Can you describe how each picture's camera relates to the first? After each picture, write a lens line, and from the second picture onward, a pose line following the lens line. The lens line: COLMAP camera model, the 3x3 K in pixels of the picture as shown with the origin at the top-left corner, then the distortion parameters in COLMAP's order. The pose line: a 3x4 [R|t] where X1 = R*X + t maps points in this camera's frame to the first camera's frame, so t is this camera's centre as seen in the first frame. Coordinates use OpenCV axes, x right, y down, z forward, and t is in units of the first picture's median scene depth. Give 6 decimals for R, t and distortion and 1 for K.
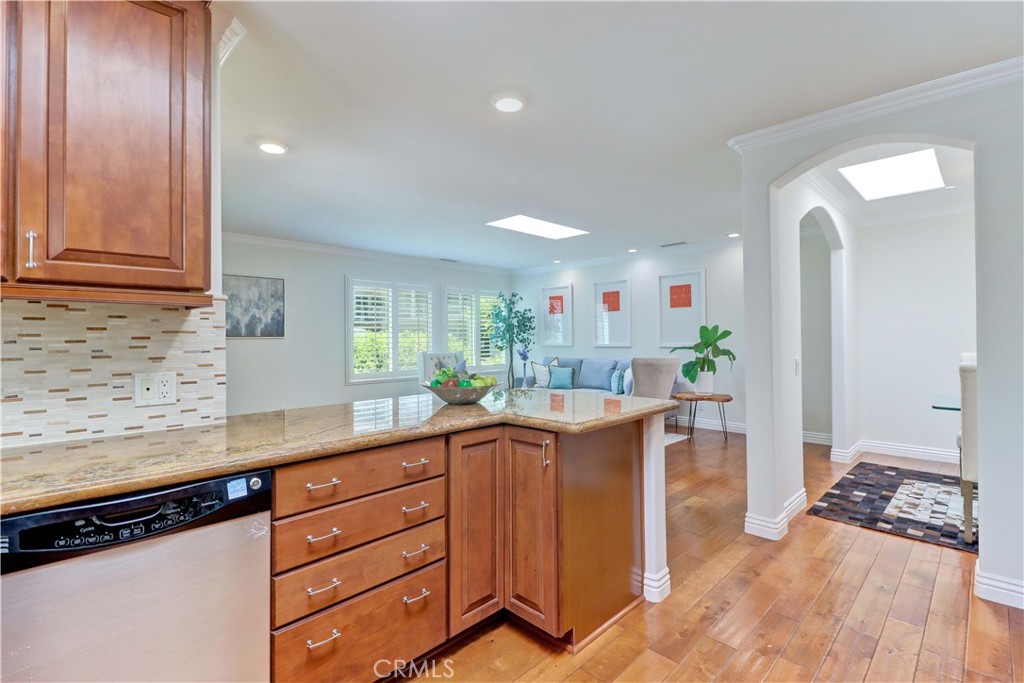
lens RADIAL K [[454.5, 0, 510.7], [0, 454.5, 332.3], [0, 0, 1]] dist [-0.000059, -0.007885]
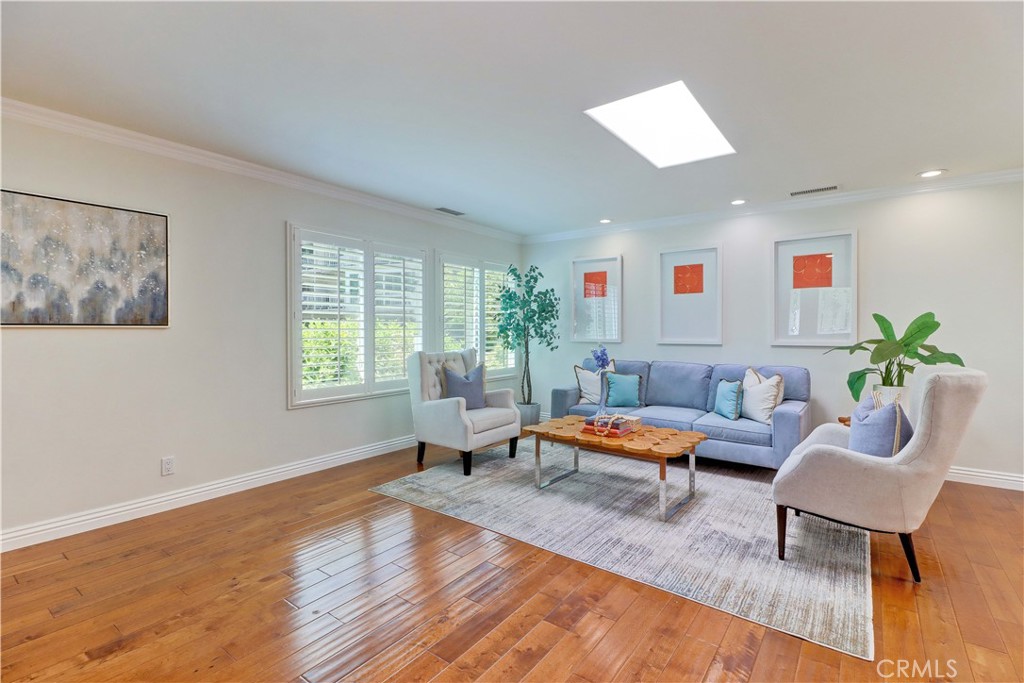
lens RADIAL K [[466.2, 0, 512.0], [0, 466.2, 341.5], [0, 0, 1]] dist [0.000312, -0.008752]
pose [[0.986805, 0.001605, 0.161906, -0.173804], [-0.007507, 0.999329, 0.035848, 0.004597], [-0.161739, -0.036590, 0.986155, 0.362313]]
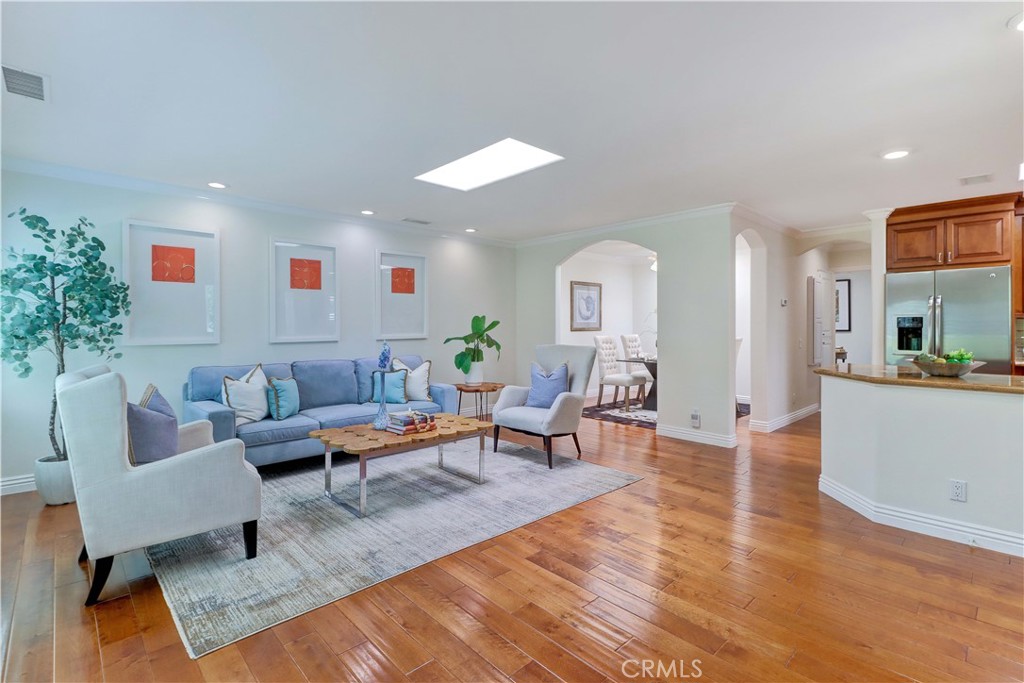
lens RADIAL K [[479.2, 0, 512.0], [0, 479.2, 341.5], [0, 0, 1]] dist [0.002902, -0.009674]
pose [[-0.001270, -0.028553, 0.999591, -0.525963], [-0.009539, 0.999547, 0.028539, 0.008913], [-0.999954, -0.009499, -0.001542, 0.752587]]
